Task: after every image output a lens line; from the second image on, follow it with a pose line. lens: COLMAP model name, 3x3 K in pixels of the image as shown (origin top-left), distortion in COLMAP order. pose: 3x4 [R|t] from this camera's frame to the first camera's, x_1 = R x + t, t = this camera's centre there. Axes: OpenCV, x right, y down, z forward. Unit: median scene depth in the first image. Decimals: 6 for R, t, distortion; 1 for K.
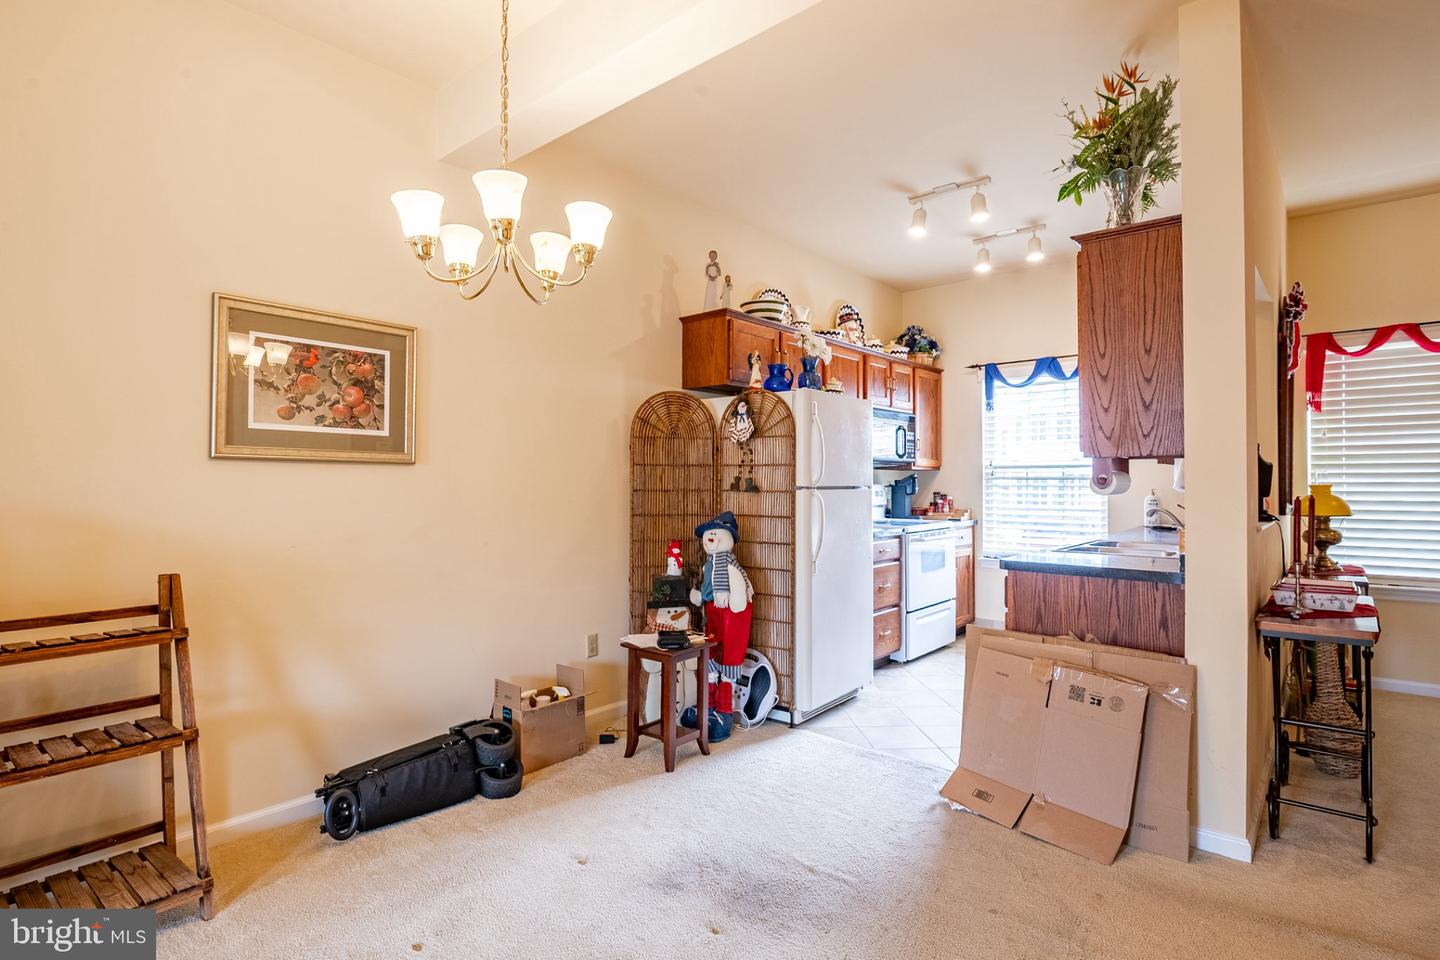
lens RADIAL K [[712.8, 0, 720.0], [0, 712.8, 480.0], [0, 0, 1]] dist [-0.001660, -0.000372]
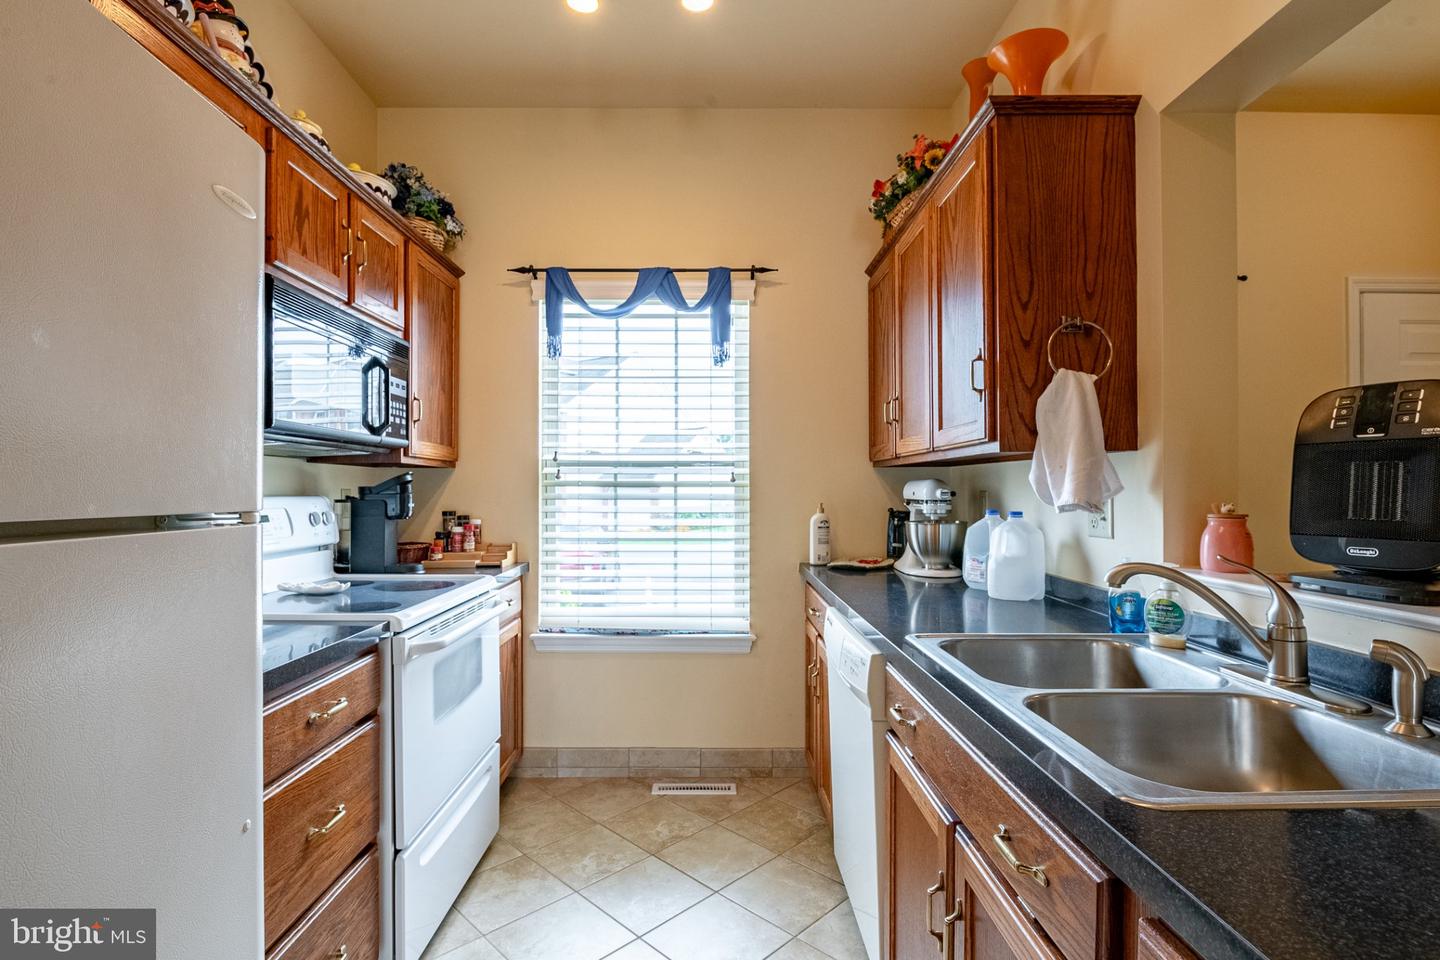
lens RADIAL K [[708.5, 0, 720.0], [0, 708.5, 480.0], [0, 0, 1]] dist [0.000753, -0.000205]
pose [[0.754724, 0.007902, 0.655994, 0.126126], [-0.002465, 0.999955, -0.009209, -0.000784], [-0.656037, 0.005333, 0.754710, 0.521980]]
